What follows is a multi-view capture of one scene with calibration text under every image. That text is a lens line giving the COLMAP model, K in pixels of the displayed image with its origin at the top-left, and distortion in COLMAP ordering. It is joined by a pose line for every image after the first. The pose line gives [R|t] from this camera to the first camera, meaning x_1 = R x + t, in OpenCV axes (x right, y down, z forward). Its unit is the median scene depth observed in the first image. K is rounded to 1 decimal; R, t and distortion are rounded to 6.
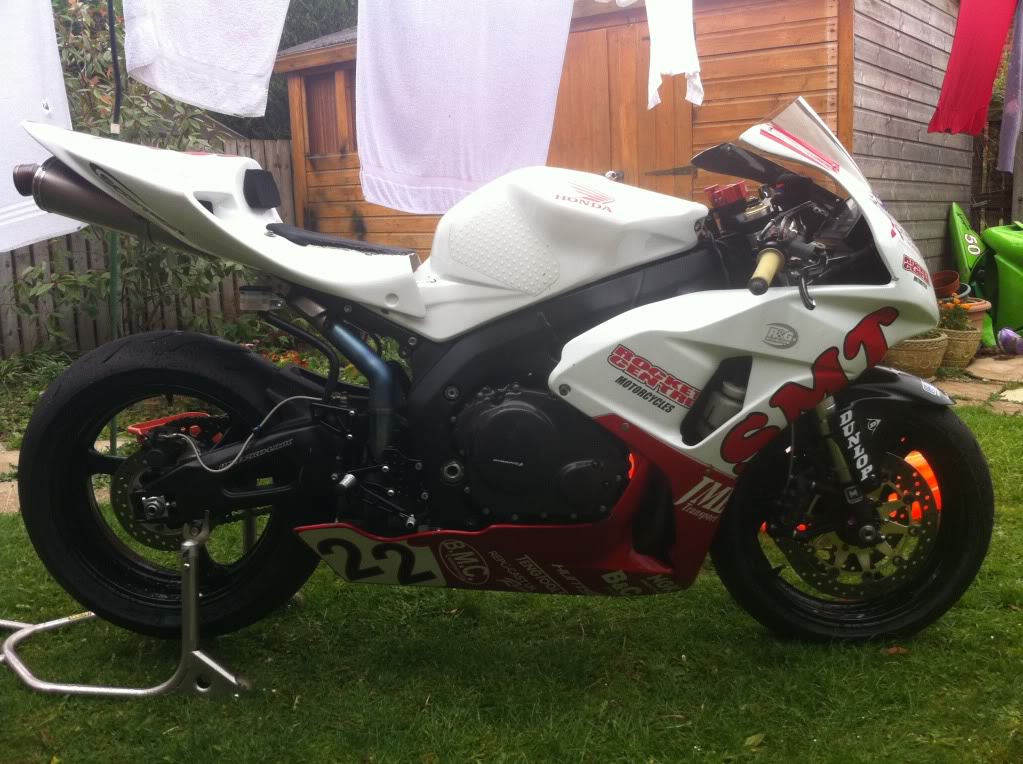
lens RADIAL K [[966.1, 0, 485.5], [0, 966.1, 381.0], [0, 0, 1]] dist [0.219213, -0.643296]
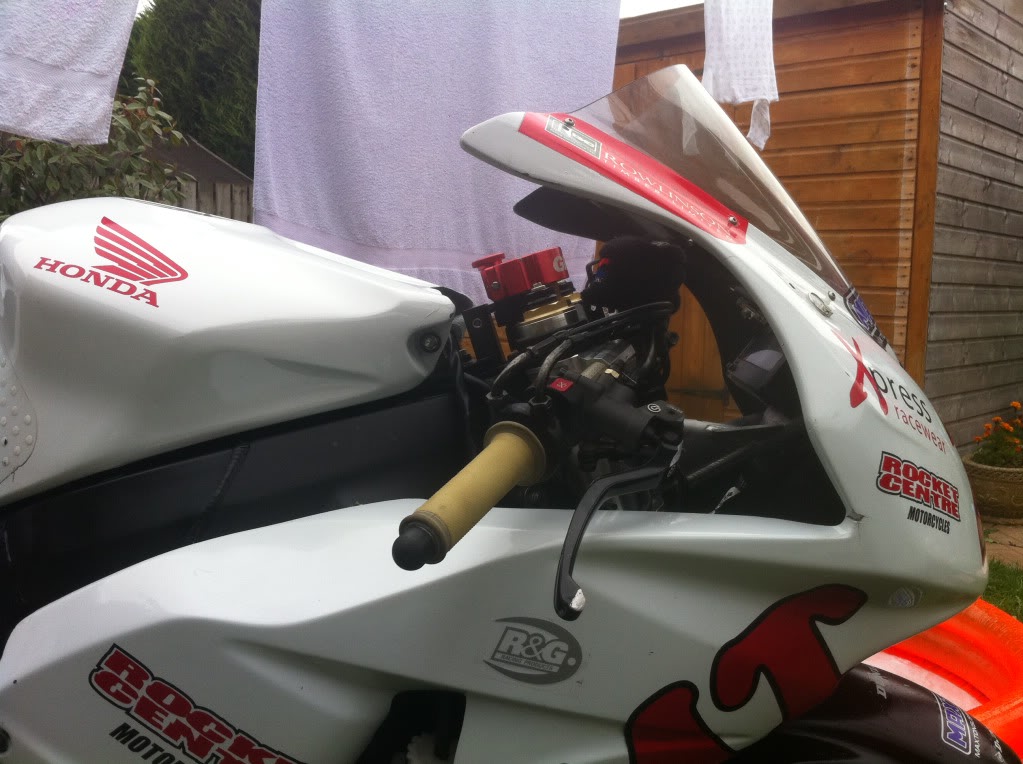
lens RADIAL K [[940.6, 0, 511.5], [0, 940.6, 382.0], [0, 0, 1]] dist [0.076457, -0.253199]
pose [[0.993711, 0.054209, -0.097976, 0.302871], [-0.059376, 0.996951, -0.050620, -0.123110], [0.094934, 0.056119, 0.993901, 0.590163]]
